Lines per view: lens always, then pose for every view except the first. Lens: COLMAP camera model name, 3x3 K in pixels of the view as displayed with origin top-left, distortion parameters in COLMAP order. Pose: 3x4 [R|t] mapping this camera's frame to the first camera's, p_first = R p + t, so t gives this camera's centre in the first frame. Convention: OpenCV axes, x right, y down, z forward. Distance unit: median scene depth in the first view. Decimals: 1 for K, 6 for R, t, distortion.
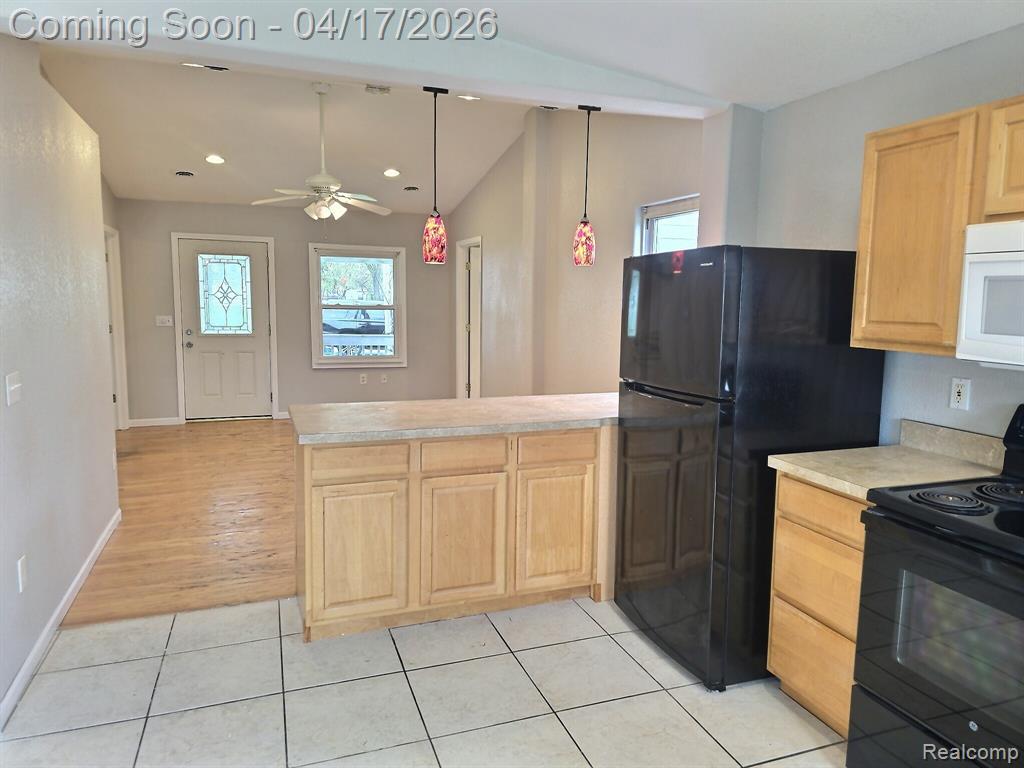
lens RADIAL K [[691.6, 0, 505.4], [0, 691.6, 376.8], [0, 0, 1]] dist [0.068861, -0.063363]
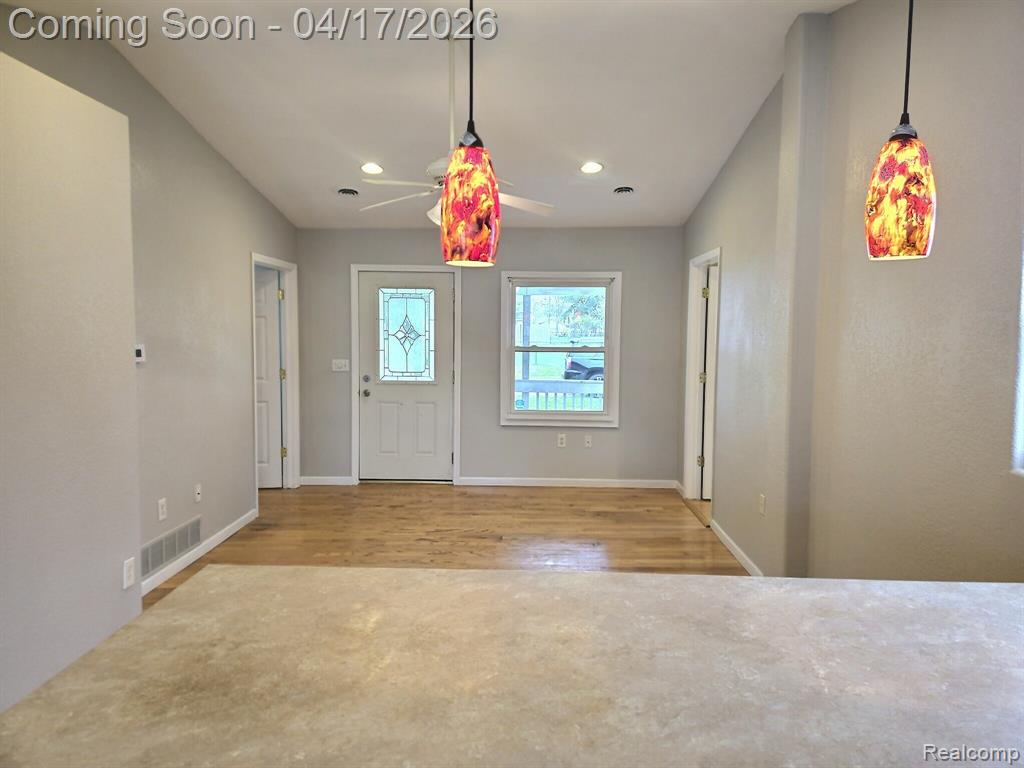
lens RADIAL K [[691.6, 0, 507.9], [0, 691.6, 381.0], [0, 0, 1]] dist [0.068861, -0.063363]
pose [[0.927864, 0.021183, -0.372317, 0.069275], [-0.037859, 0.998578, -0.037537, -0.084133], [0.370993, 0.048925, 0.927346, 0.652873]]
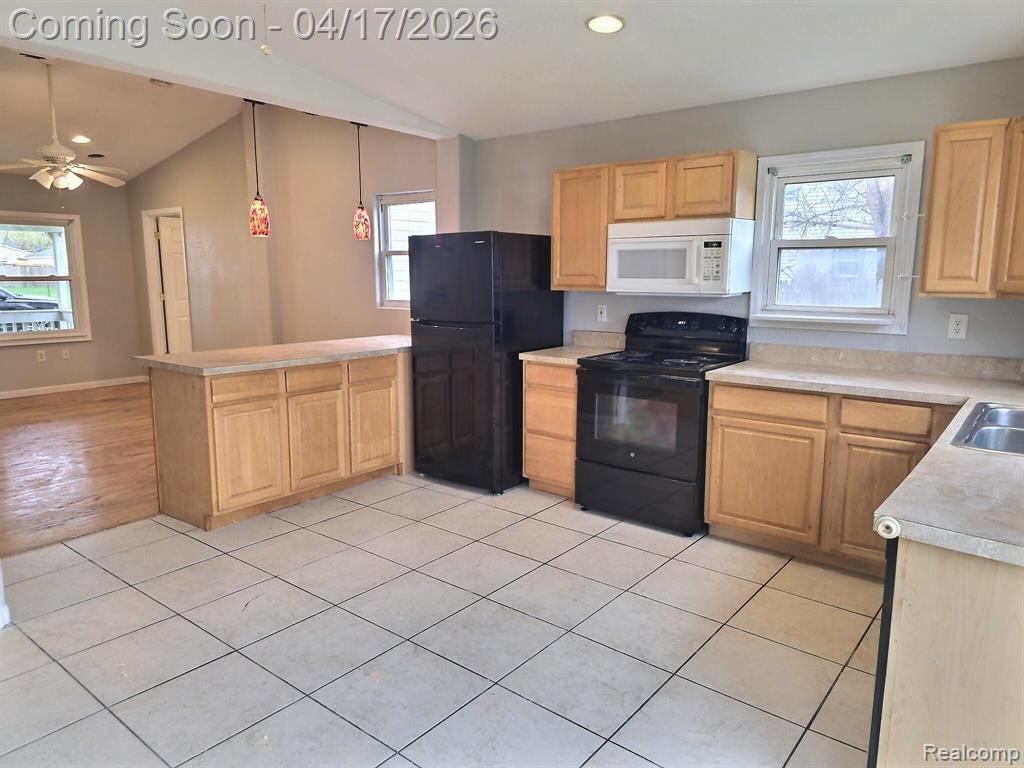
lens RADIAL K [[691.6, 0, 508.1], [0, 691.6, 380.1], [0, 0, 1]] dist [0.068861, -0.063363]
pose [[0.855651, -0.092035, 0.509305, -0.398179], [0.069891, 0.995595, 0.062490, 0.052278], [-0.512813, -0.017874, 0.858314, -0.351865]]
